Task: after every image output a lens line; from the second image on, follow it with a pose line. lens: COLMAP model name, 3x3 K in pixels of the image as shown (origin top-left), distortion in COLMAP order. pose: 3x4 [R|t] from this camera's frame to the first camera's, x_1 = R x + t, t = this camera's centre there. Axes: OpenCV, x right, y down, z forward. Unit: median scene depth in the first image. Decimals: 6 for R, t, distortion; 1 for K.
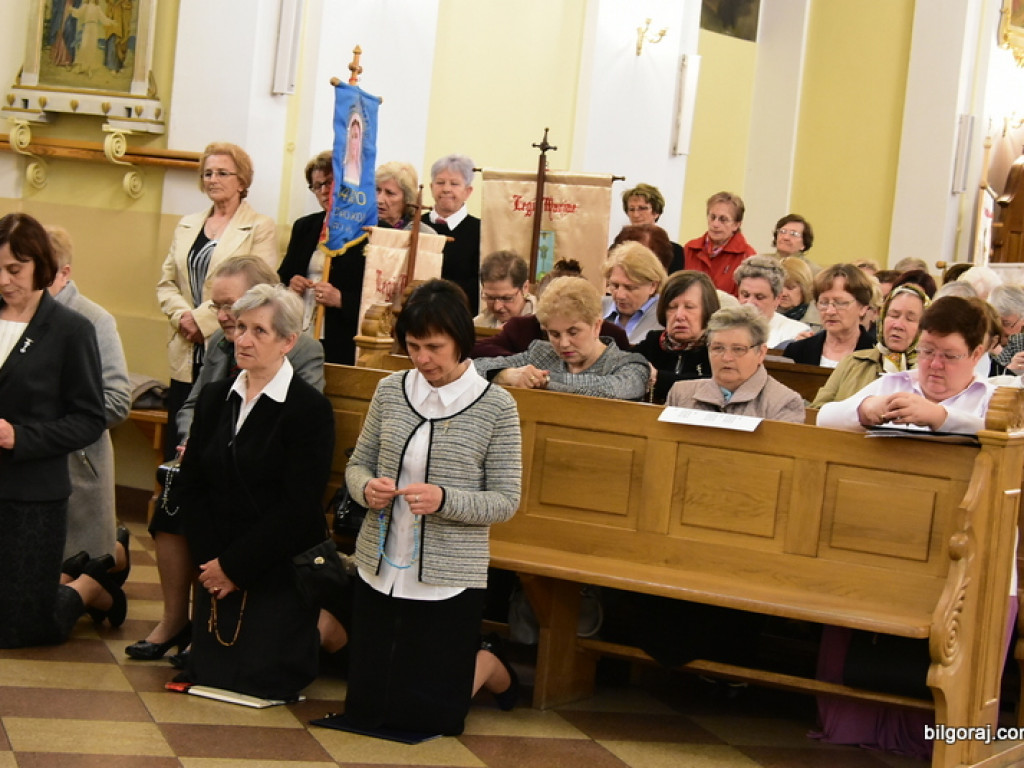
lens RADIAL K [[2546.3, 0, 512.0], [0, 2546.3, 384.0], [0, 0, 1]] dist [-0.084175, 0.704084]
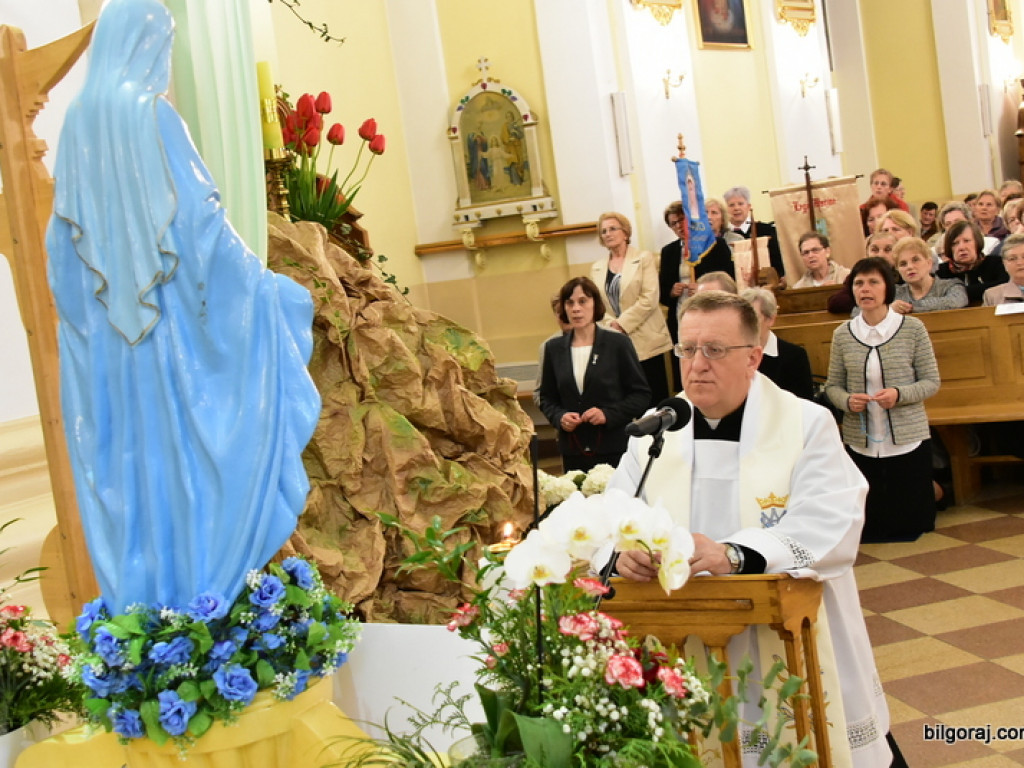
lens RADIAL K [[1673.2, 0, 512.0], [0, 1673.2, 384.0], [0, 0, 1]] dist [-0.009569, -0.085662]
pose [[0.971209, -0.226400, -0.074139, -0.118633], [0.228132, 0.973504, 0.015676, -0.020416], [0.068625, -0.032138, 0.997125, -0.053677]]
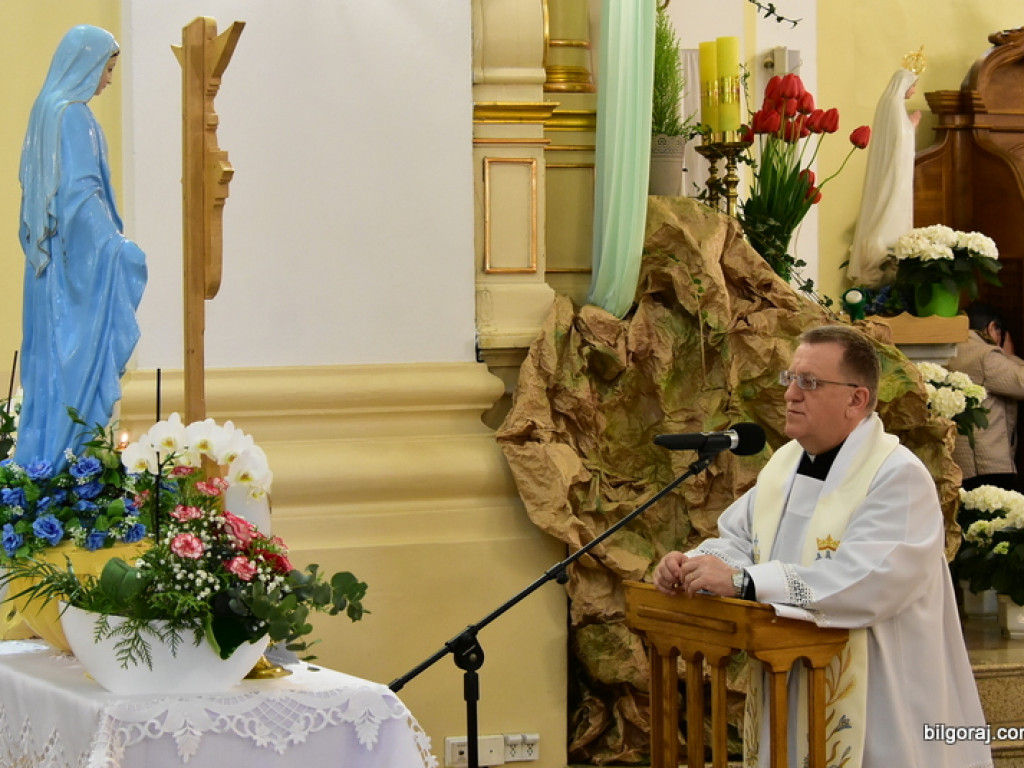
lens RADIAL K [[2546.3, 0, 512.0], [0, 2546.3, 384.0], [0, 0, 1]] dist [-0.084175, 0.704084]
pose [[0.814728, -0.087569, -0.573193, 0.133839], [0.050731, 0.995505, -0.079978, 0.024149], [0.577620, 0.036082, 0.815508, -0.157987]]
